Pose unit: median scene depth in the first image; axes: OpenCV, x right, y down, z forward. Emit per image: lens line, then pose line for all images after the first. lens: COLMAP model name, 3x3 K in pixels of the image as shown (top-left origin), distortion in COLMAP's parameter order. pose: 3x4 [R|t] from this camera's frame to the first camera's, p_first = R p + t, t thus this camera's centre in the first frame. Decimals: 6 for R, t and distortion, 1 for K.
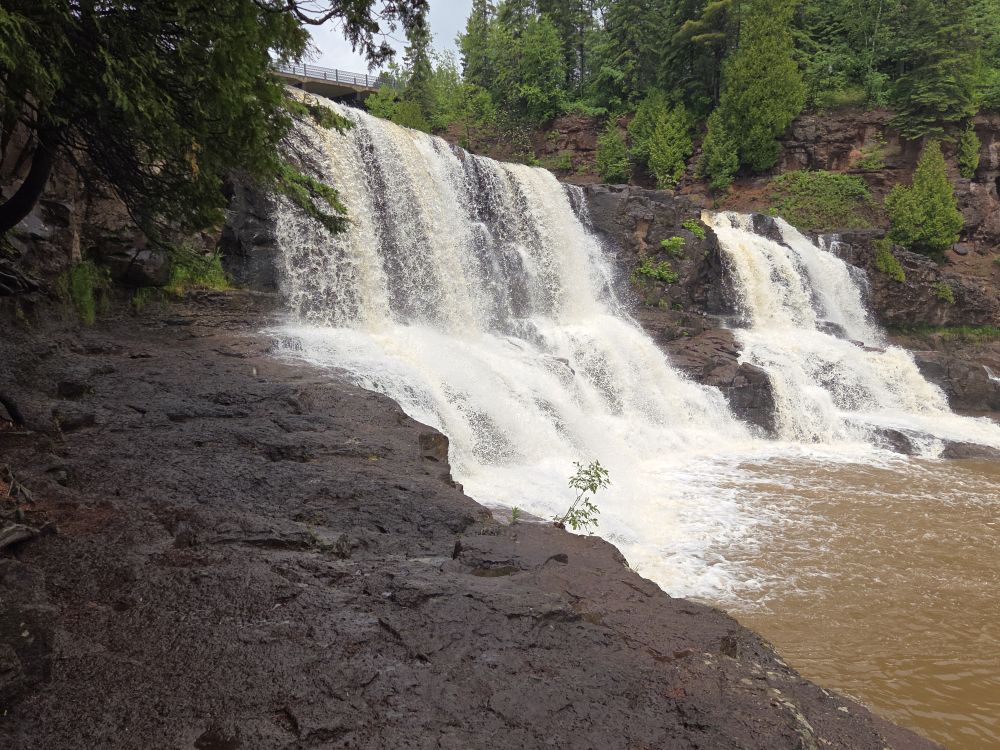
lens RADIAL K [[772.9, 0, 505.0], [0, 772.9, 374.0], [0, 0, 1]] dist [0.078870, -0.008022]
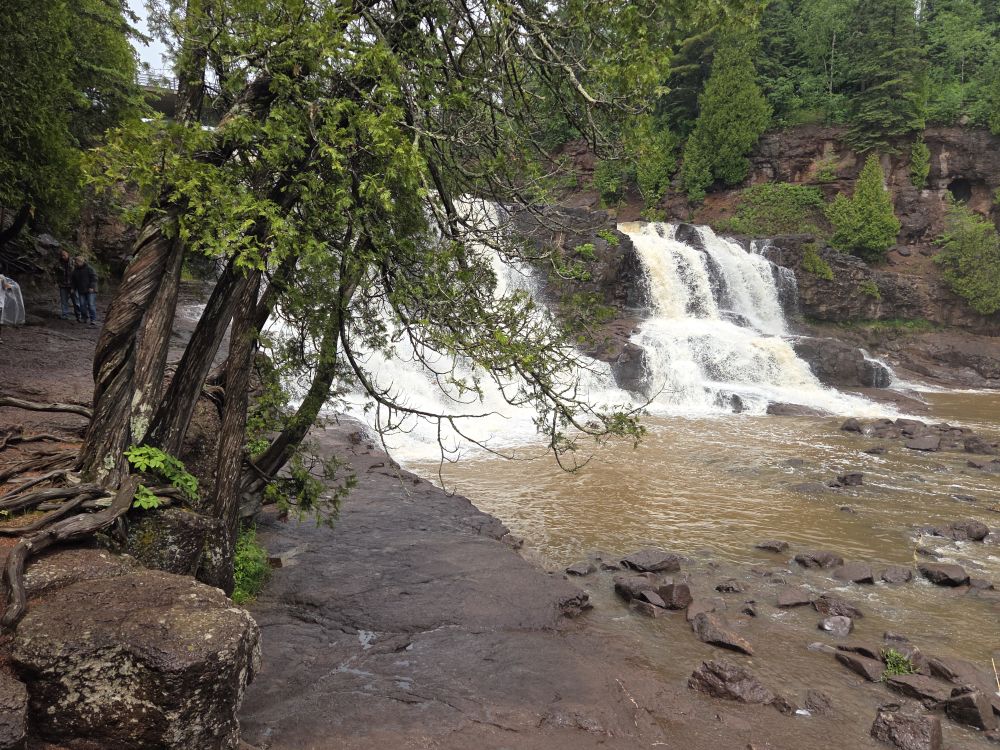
lens RADIAL K [[772.9, 0, 494.9], [0, 772.9, 377.6], [0, 0, 1]] dist [0.078870, -0.008022]
pose [[0.989395, 0.003365, -0.145210, 0.169680], [-0.005559, 0.999876, -0.014703, 0.037725], [0.145142, 0.015354, 0.989292, -0.163487]]
